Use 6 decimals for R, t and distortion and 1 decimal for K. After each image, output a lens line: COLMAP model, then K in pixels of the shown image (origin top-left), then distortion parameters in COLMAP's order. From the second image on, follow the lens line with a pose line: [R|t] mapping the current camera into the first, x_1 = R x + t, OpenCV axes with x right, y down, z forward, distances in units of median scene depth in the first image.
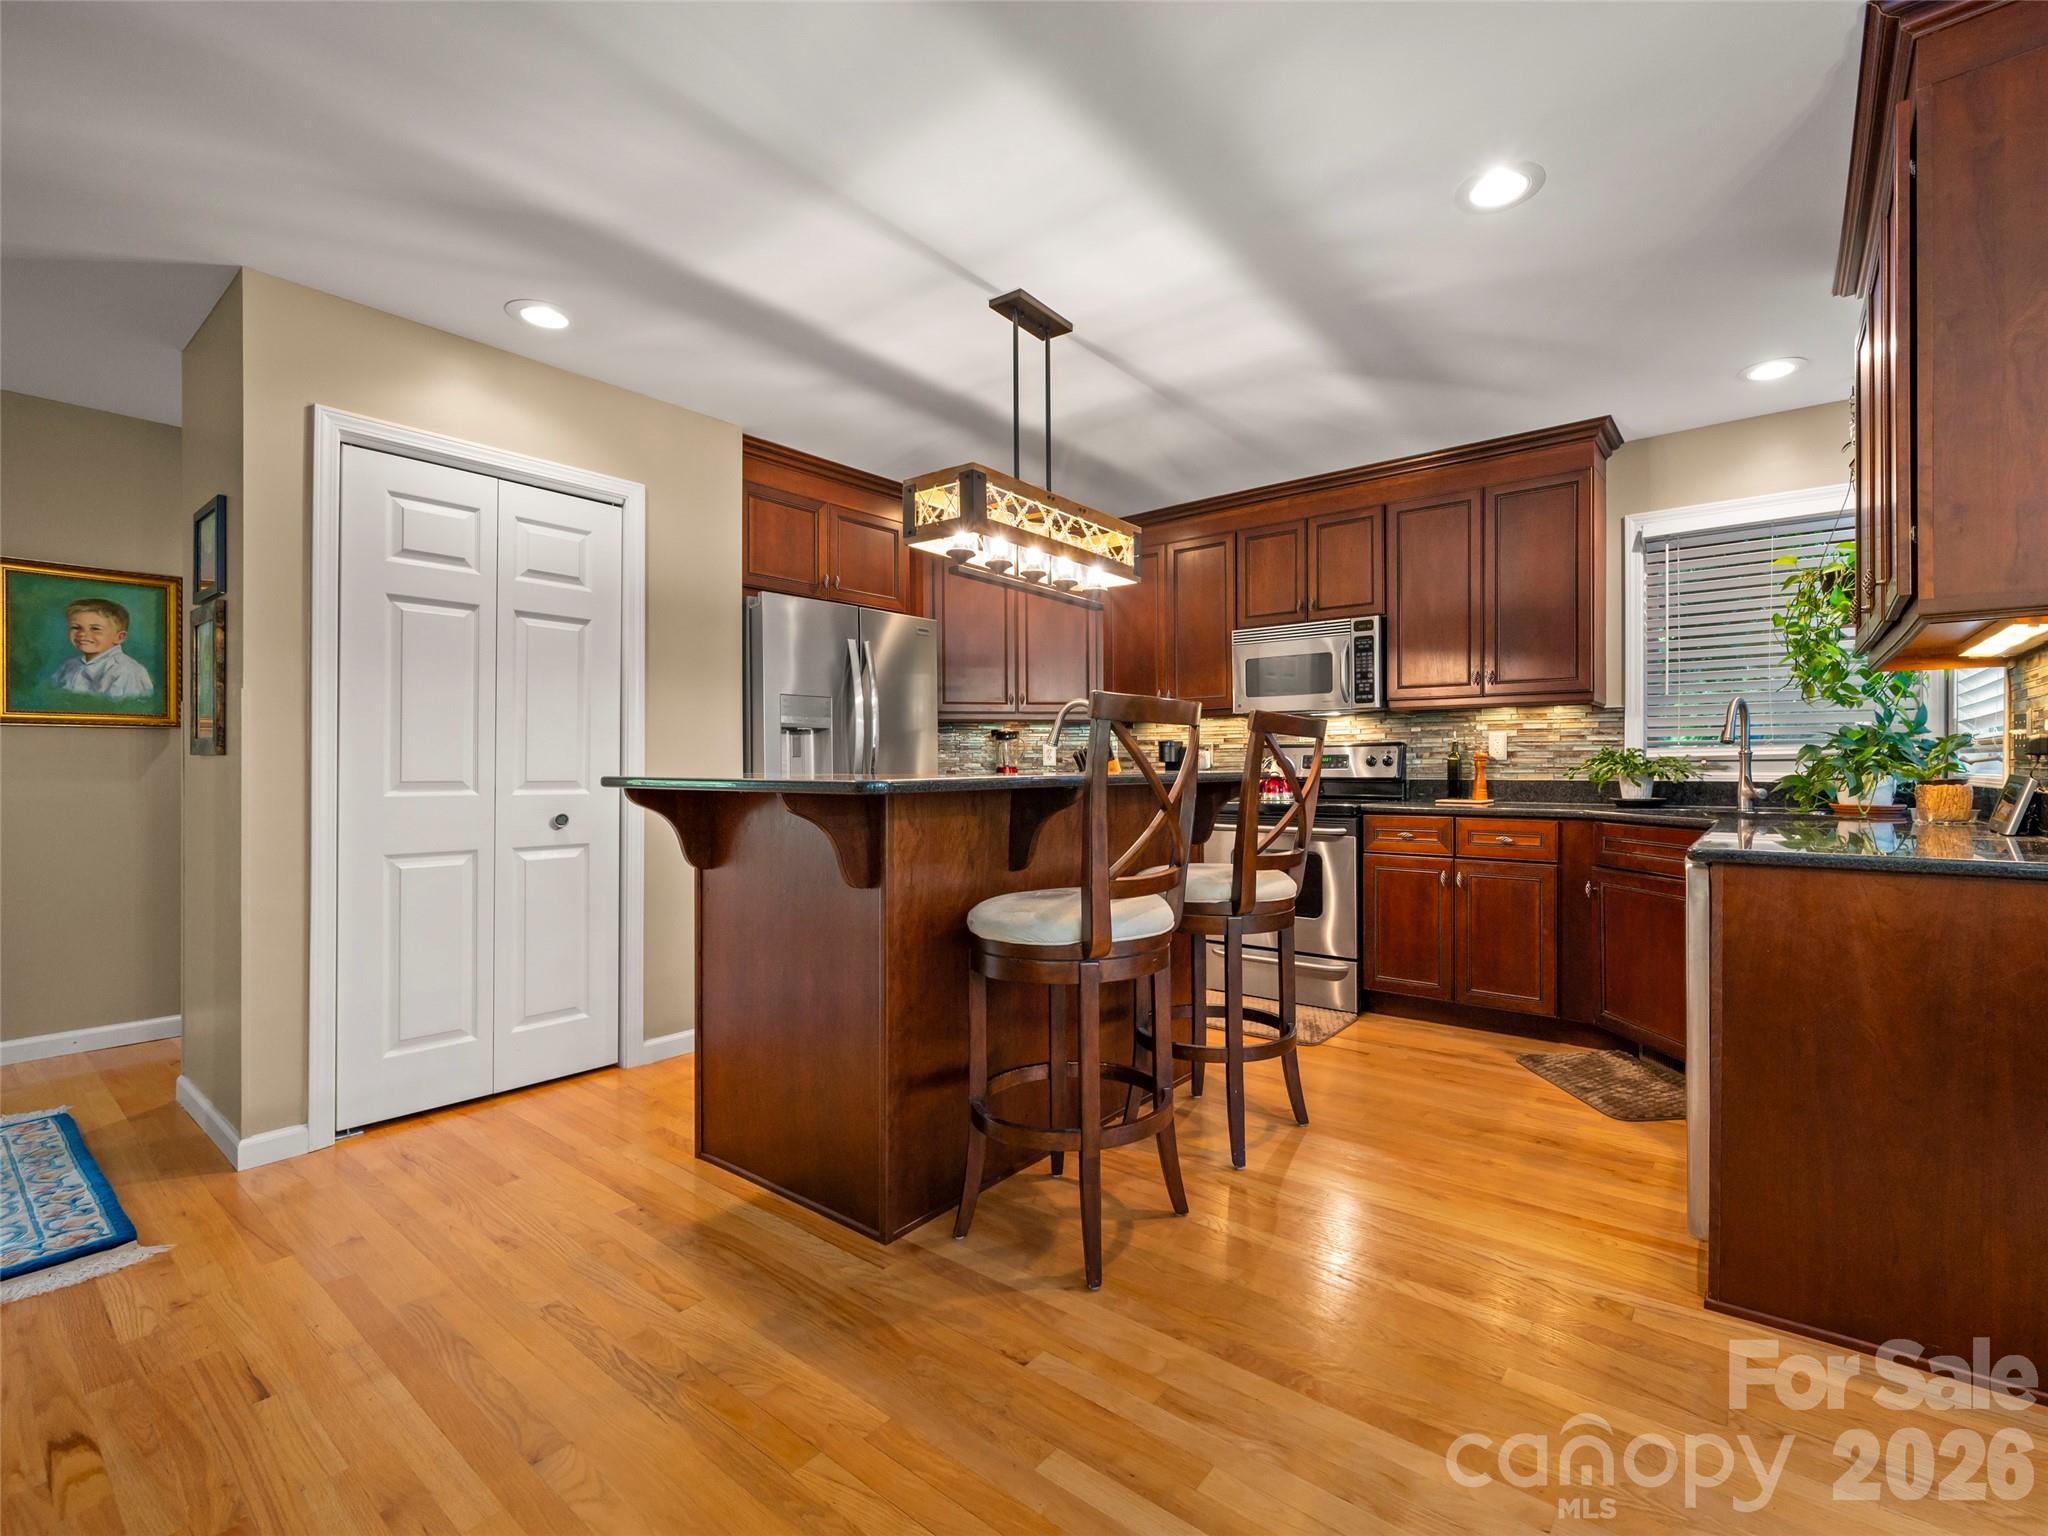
lens RADIAL K [[910.5, 0, 1098.8], [0, 910.5, 766.7], [0, 0, 1]] dist [-0.001624, -0.000468]
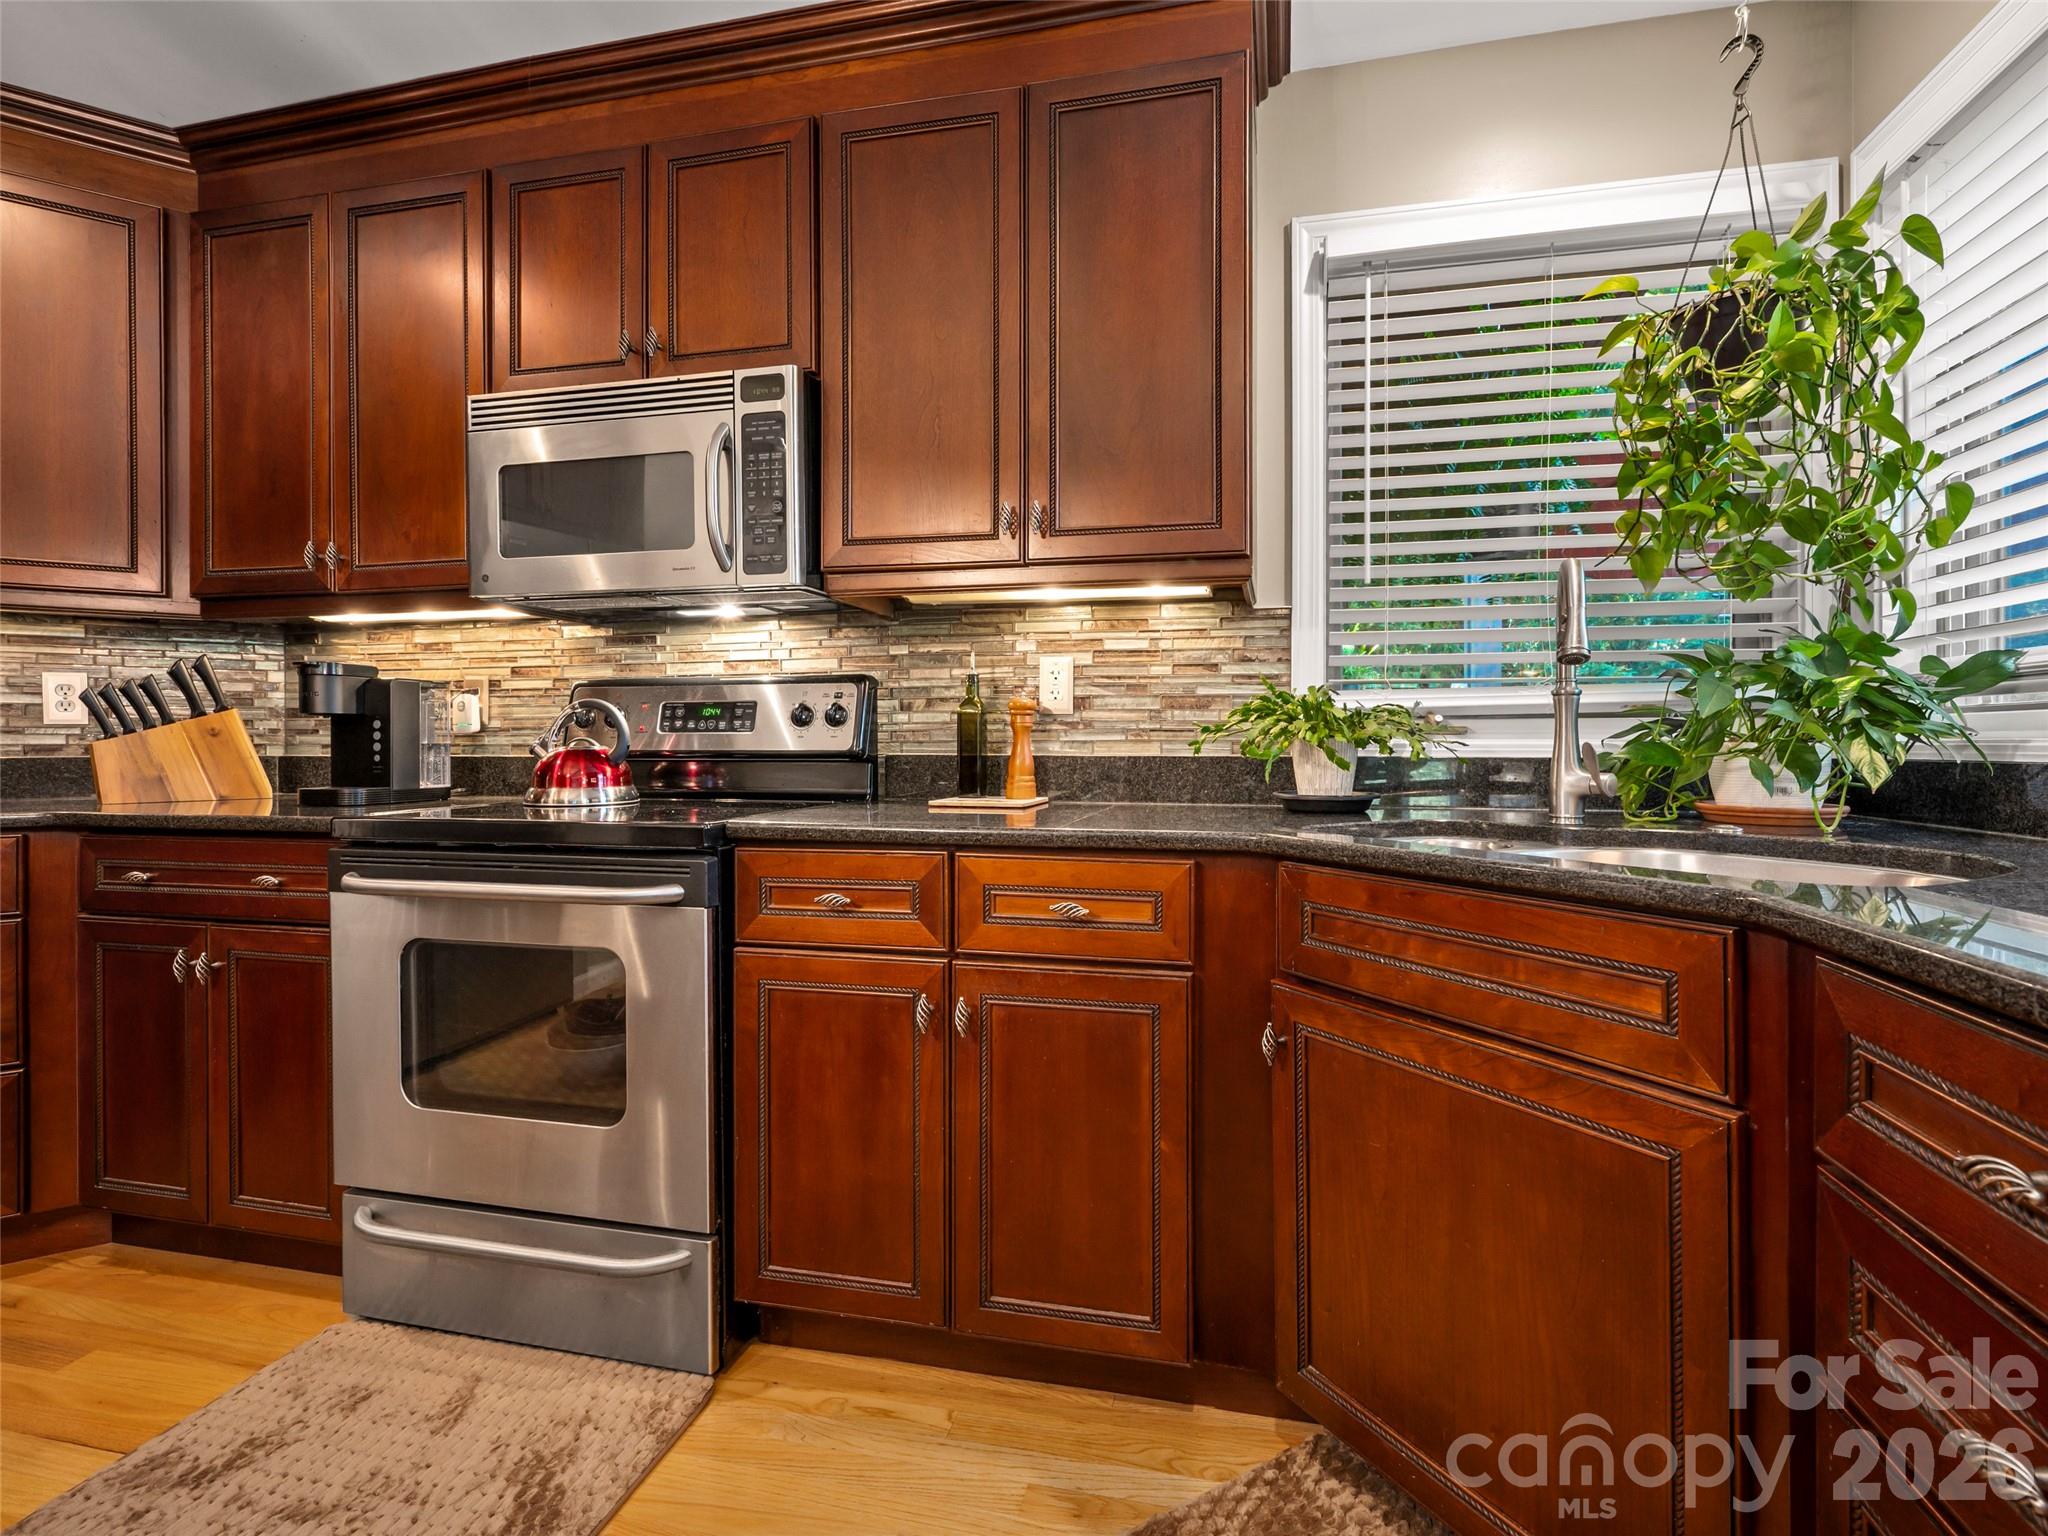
lens RADIAL K [[933.3, 0, 1079.3], [0, 933.3, 743.2], [0, 0, 1]] dist [-0.001027, -0.000434]
pose [[0.907875, 0.000977, 0.419239, 0.312175], [-0.001285, 0.999999, 0.000453, 0.010071], [-0.419239, -0.000950, 0.907876, 0.703737]]
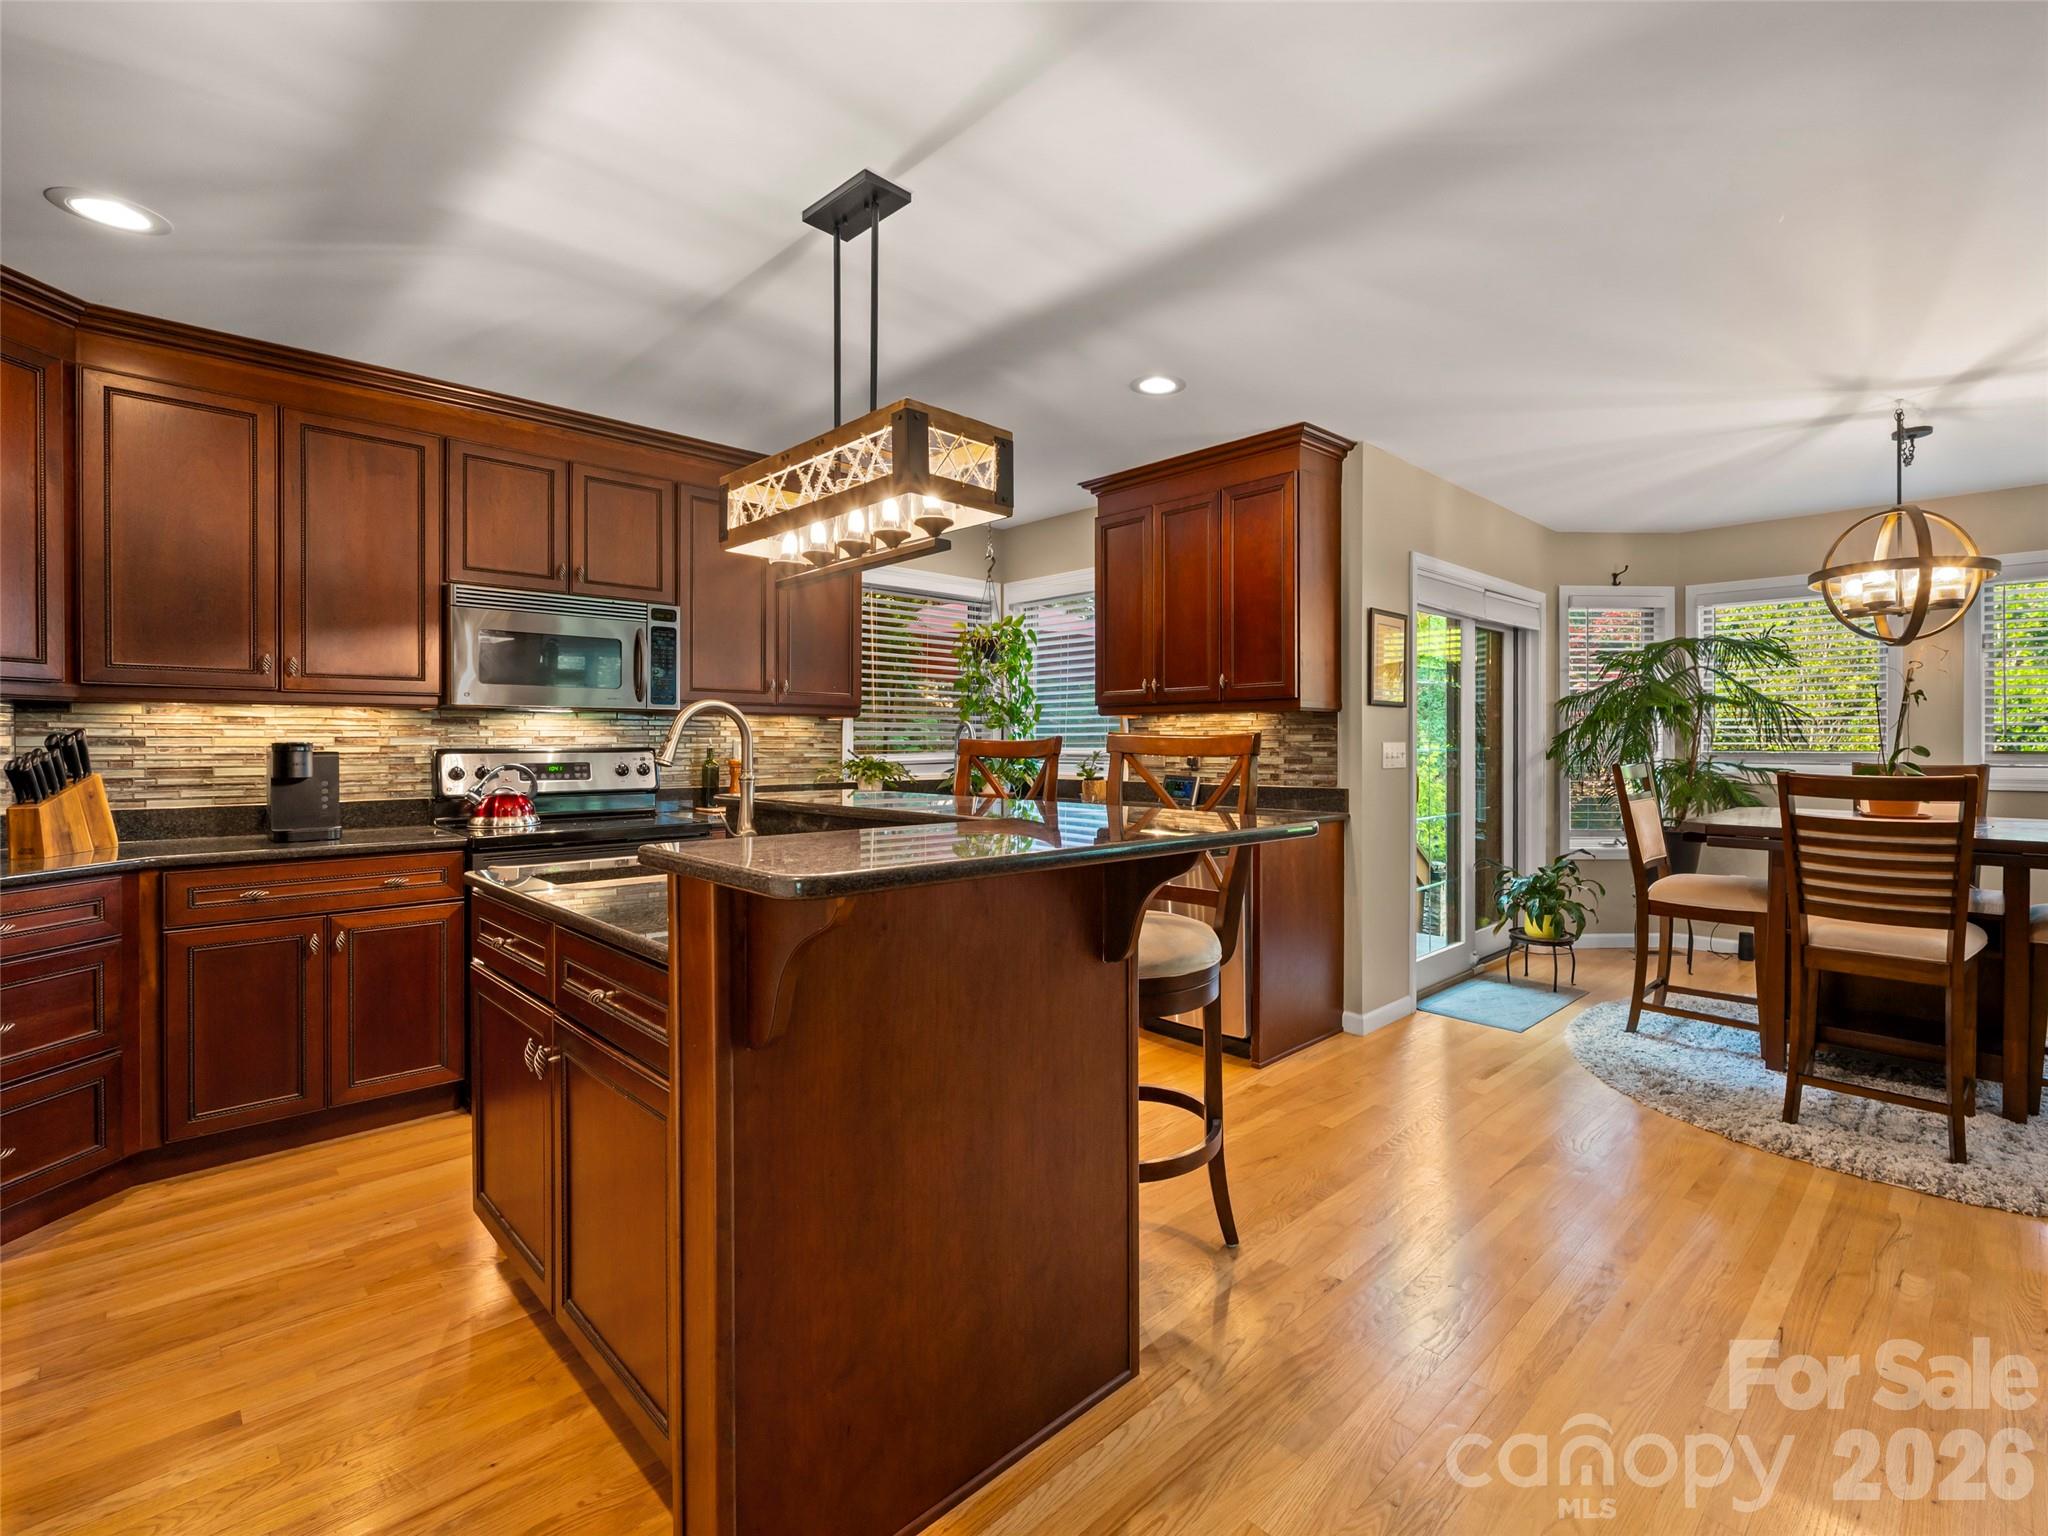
lens RADIAL K [[930.7, 0, 1150.7], [0, 930.7, 744.8], [0, 0, 1]] dist [-0.000804, 0.000188]
pose [[0.099517, 0.000418, 0.995036, -0.699444], [0.001487, 0.999999, -0.000569, -0.038637], [-0.995035, 0.001536, 0.099517, 0.575982]]
